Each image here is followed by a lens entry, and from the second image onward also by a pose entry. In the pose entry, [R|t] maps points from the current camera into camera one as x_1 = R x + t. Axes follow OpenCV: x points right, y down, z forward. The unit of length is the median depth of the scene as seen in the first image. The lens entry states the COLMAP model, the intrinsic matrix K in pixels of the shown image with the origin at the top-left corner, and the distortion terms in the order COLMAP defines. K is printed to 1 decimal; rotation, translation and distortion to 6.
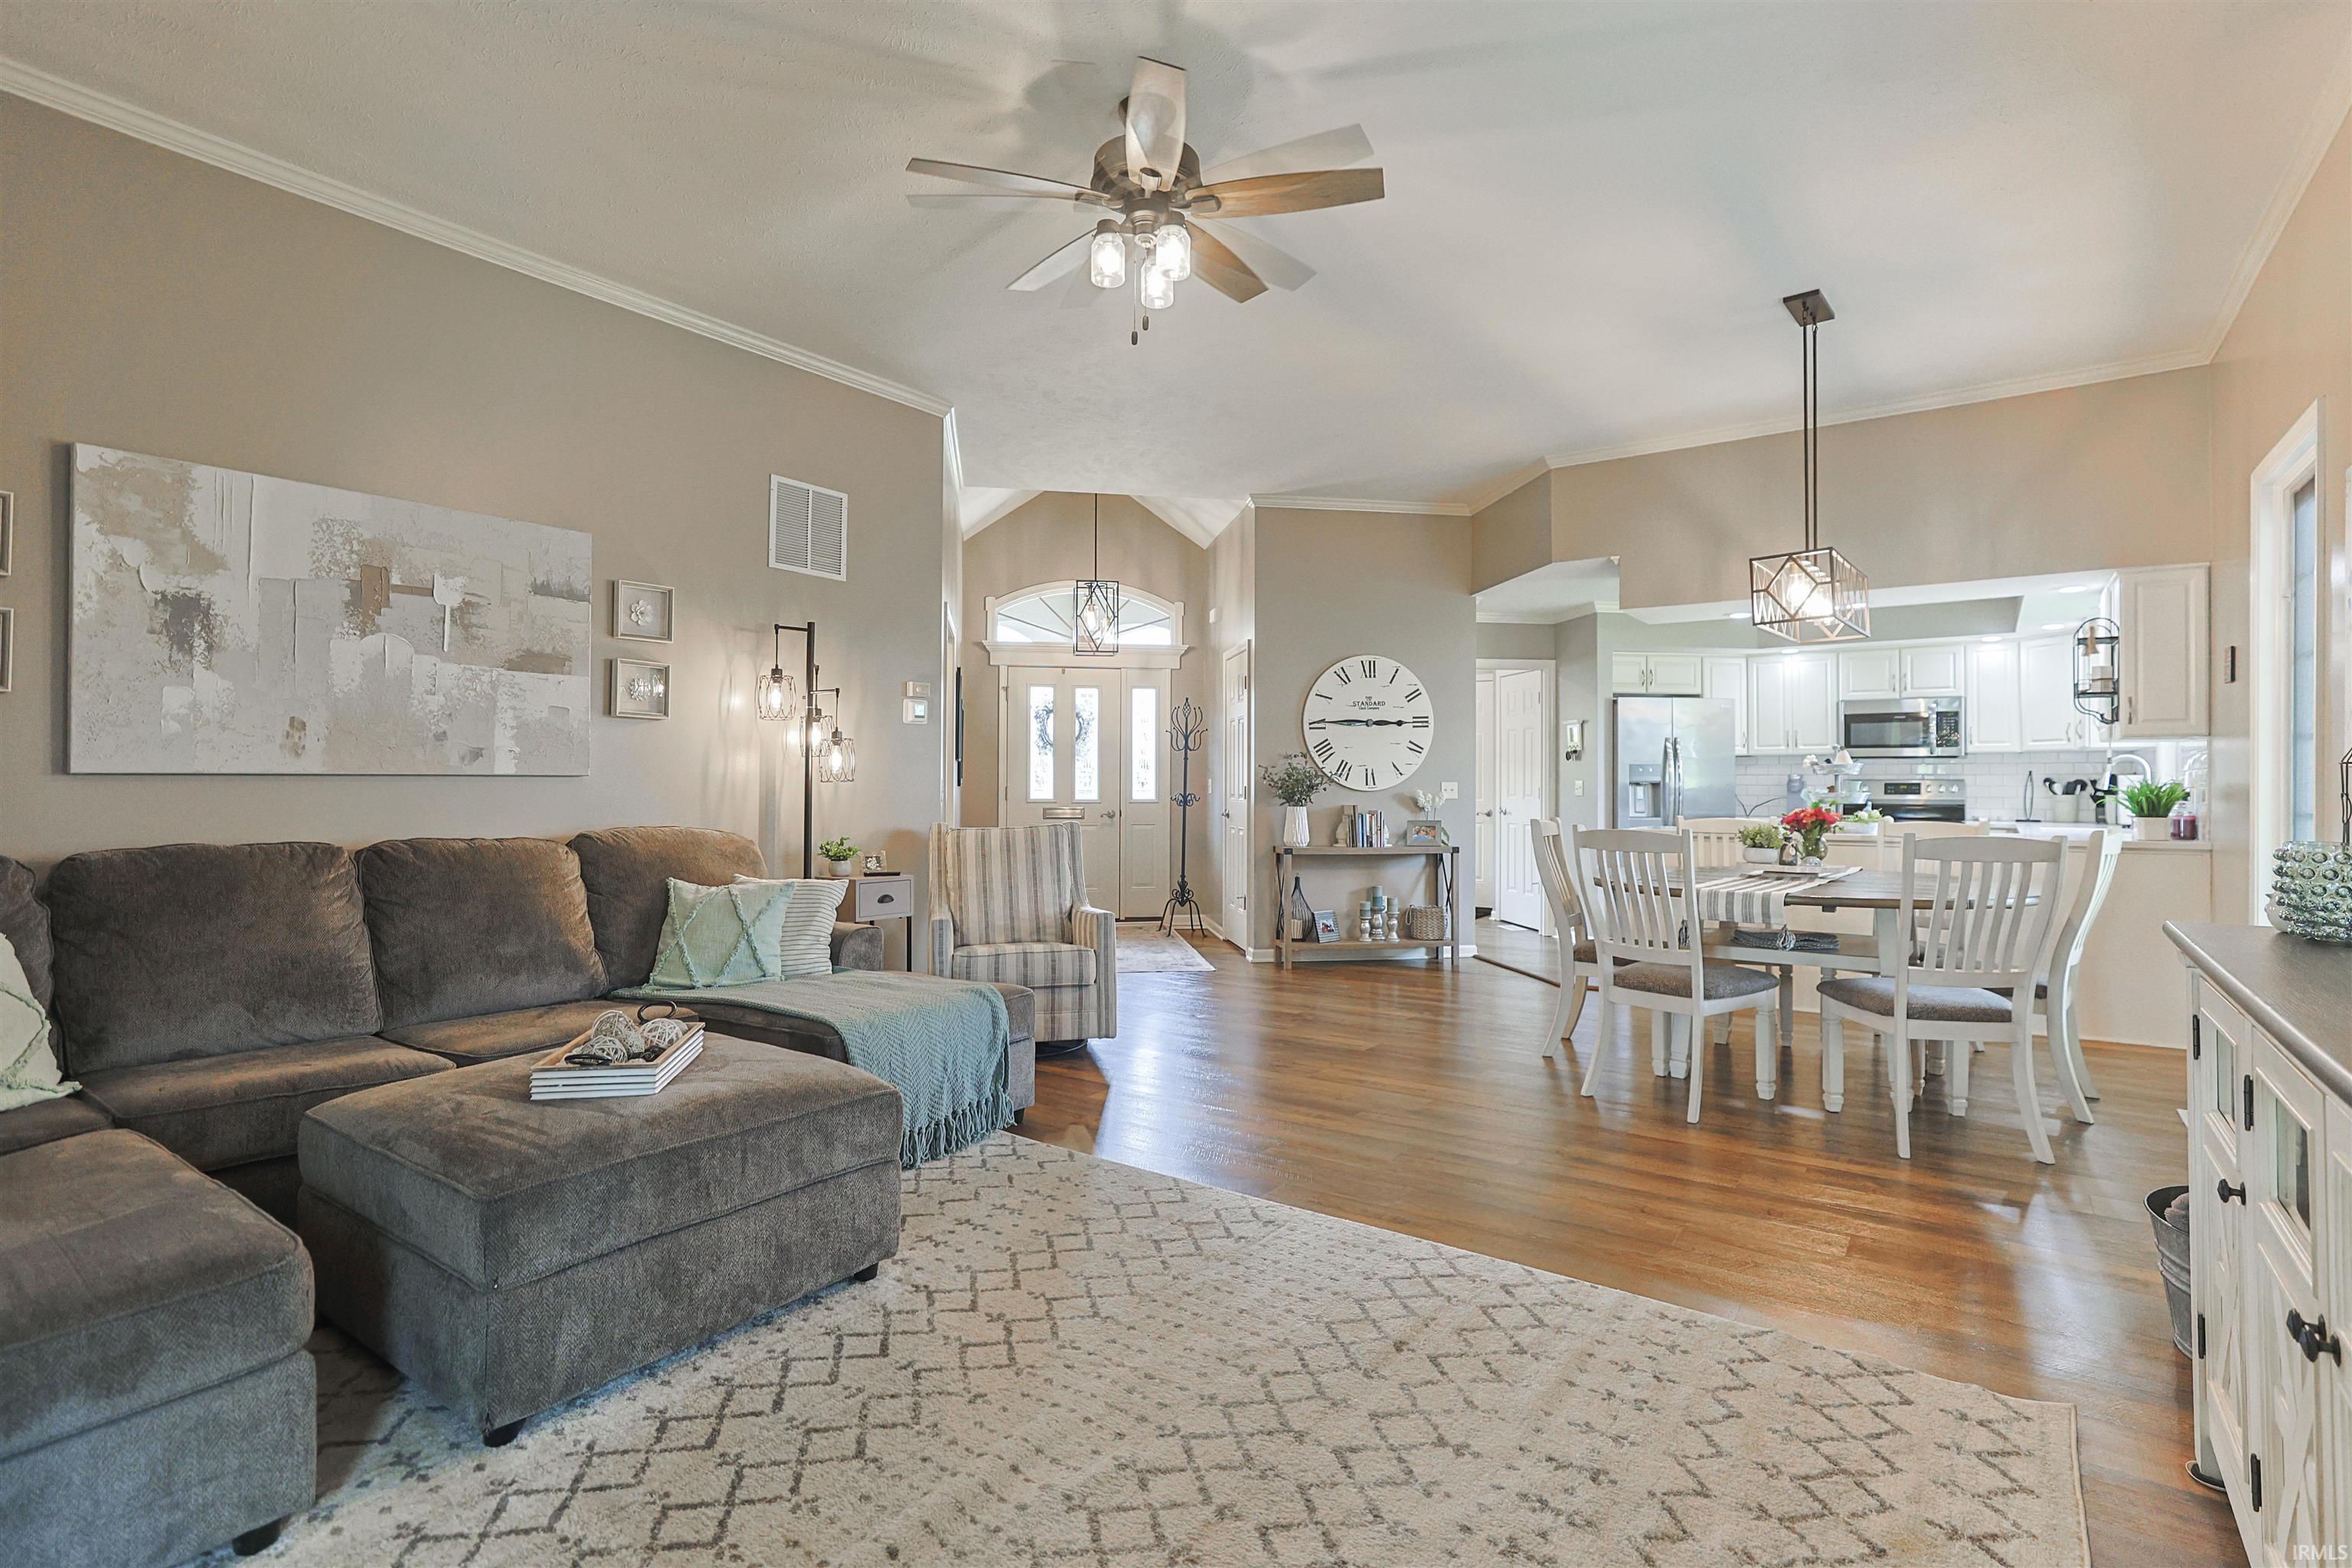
lens RADIAL K [[1135.9, 0, 1218.6], [0, 1135.9, 772.1], [0, 0, 1]] dist [0.002154, 0.001365]
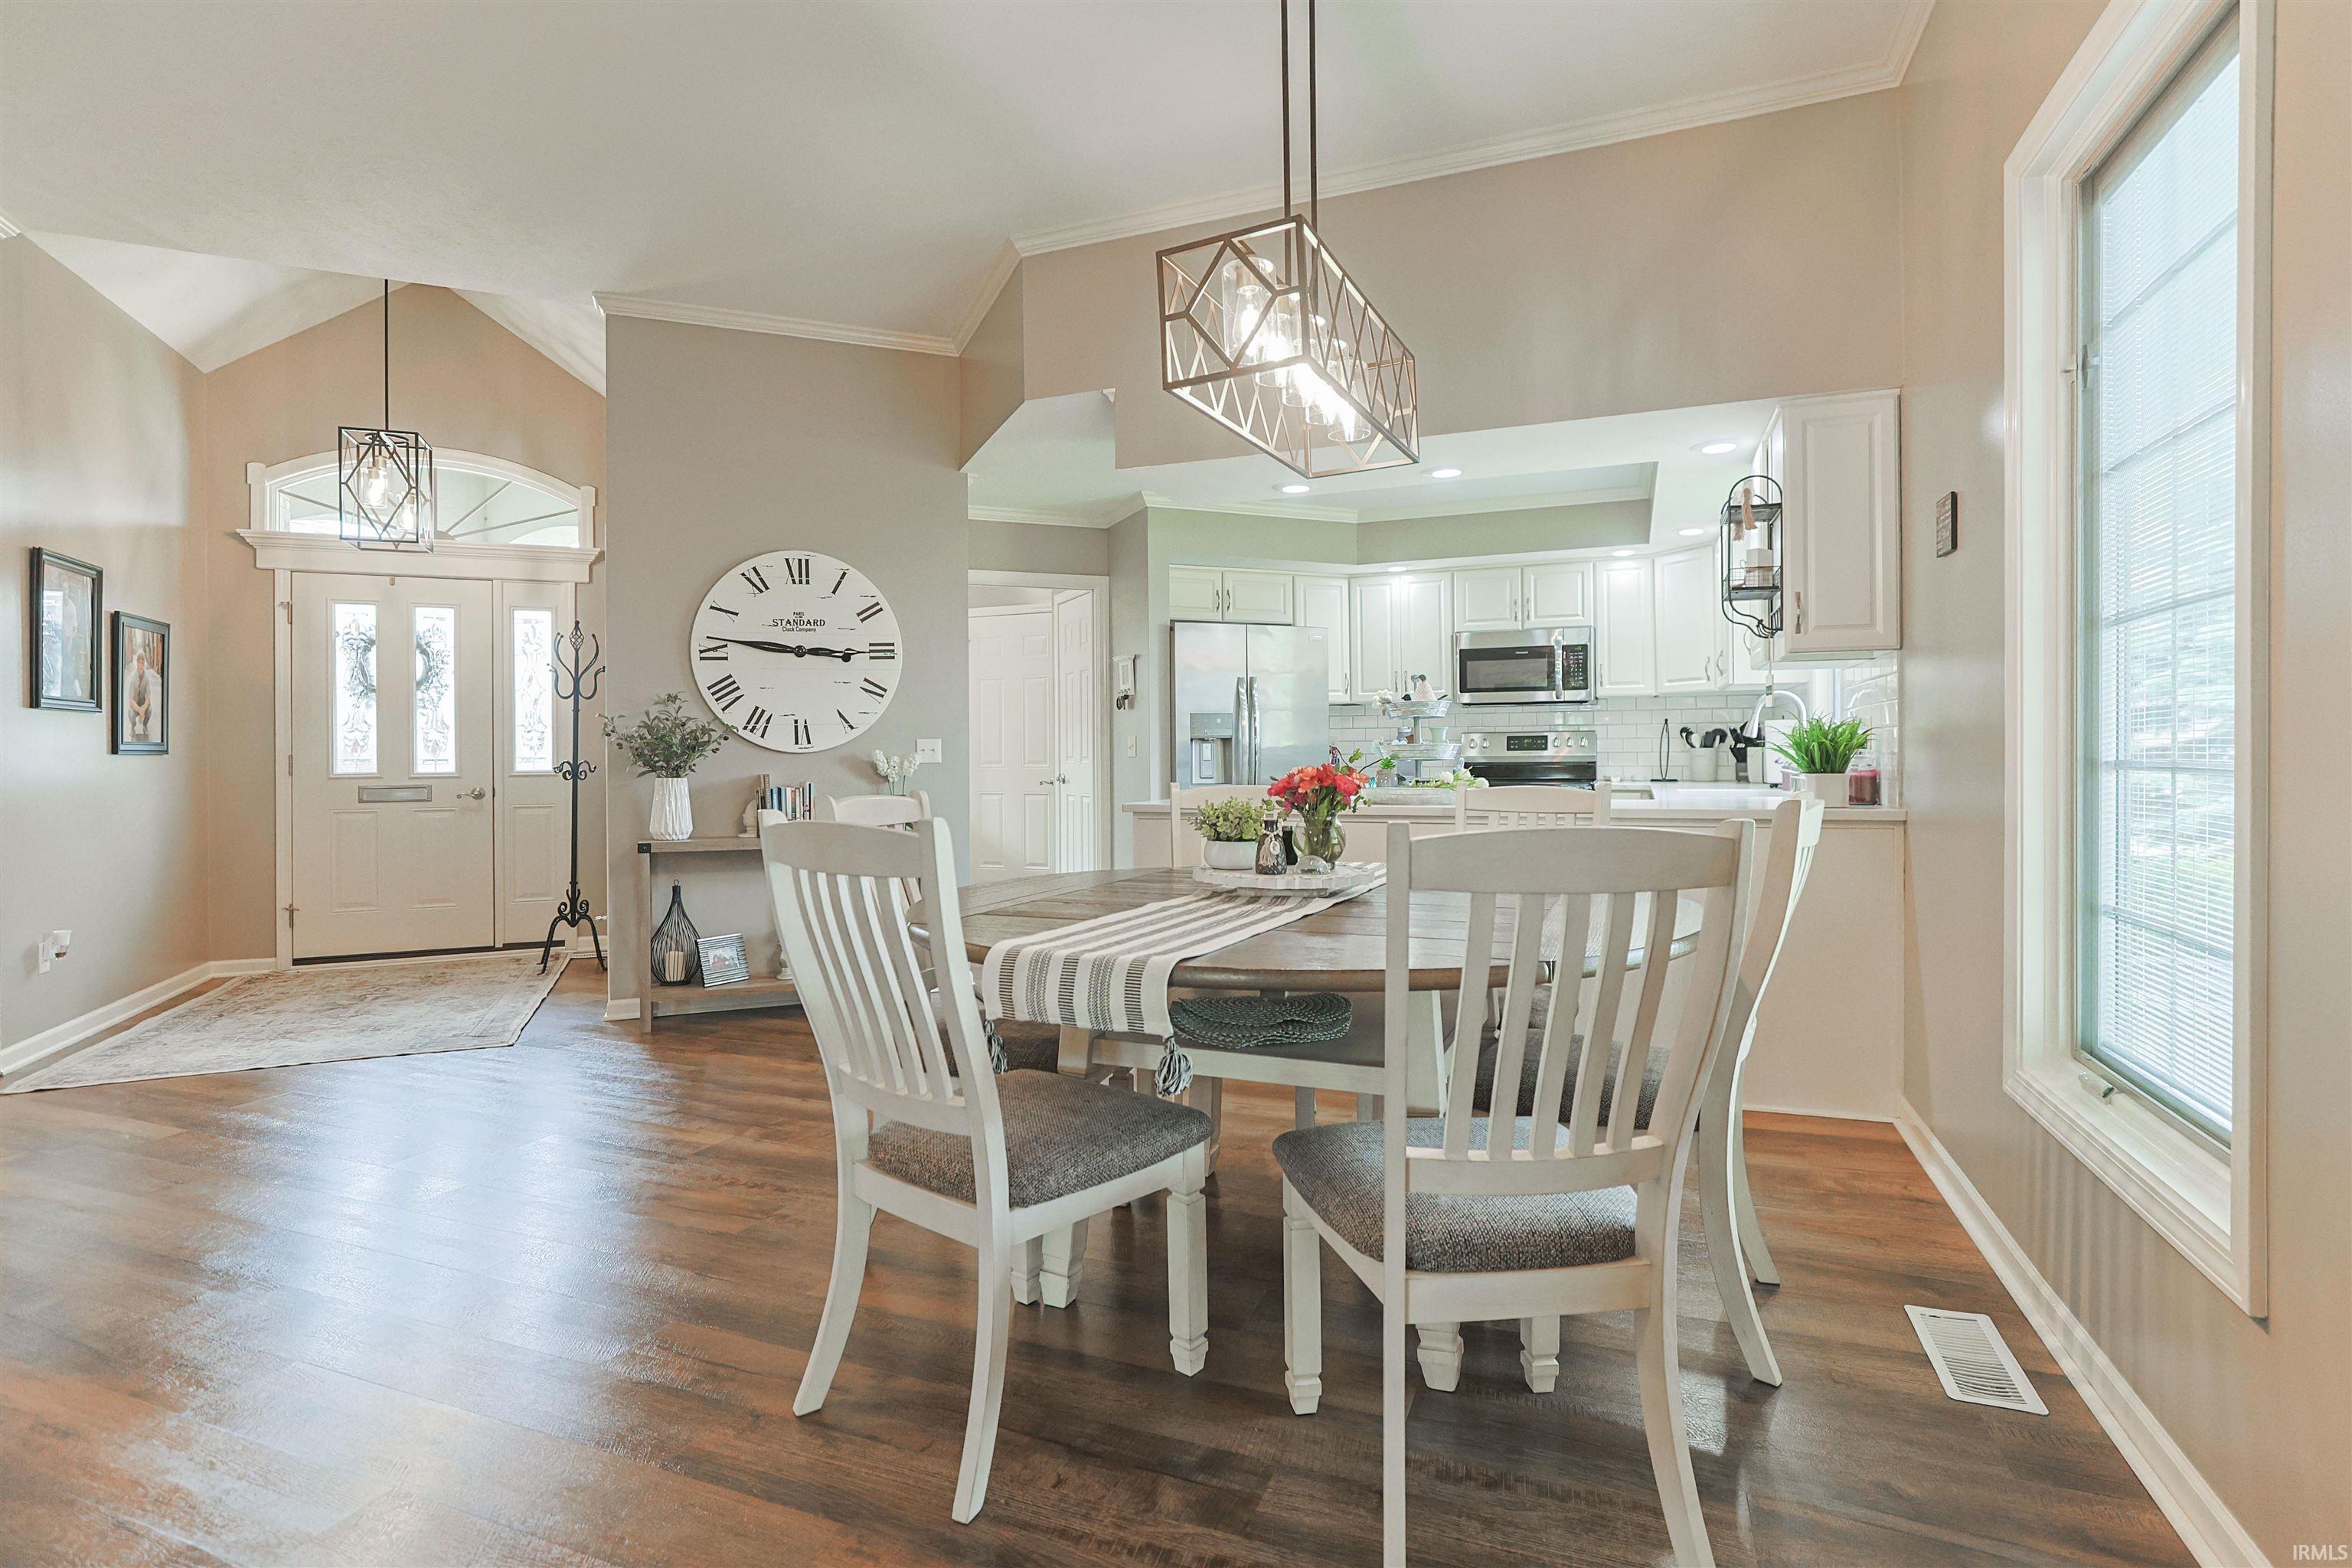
lens RADIAL K [[1123.1, 0, 1209.8], [0, 1123.1, 749.7], [0, 0, 1]] dist [-0.002965, 0.000533]
pose [[0.972734, -0.010874, 0.231667, 0.212338], [0.009335, 0.999926, 0.007740, 0.011705], [-0.231734, -0.005366, 0.972764, 0.298117]]
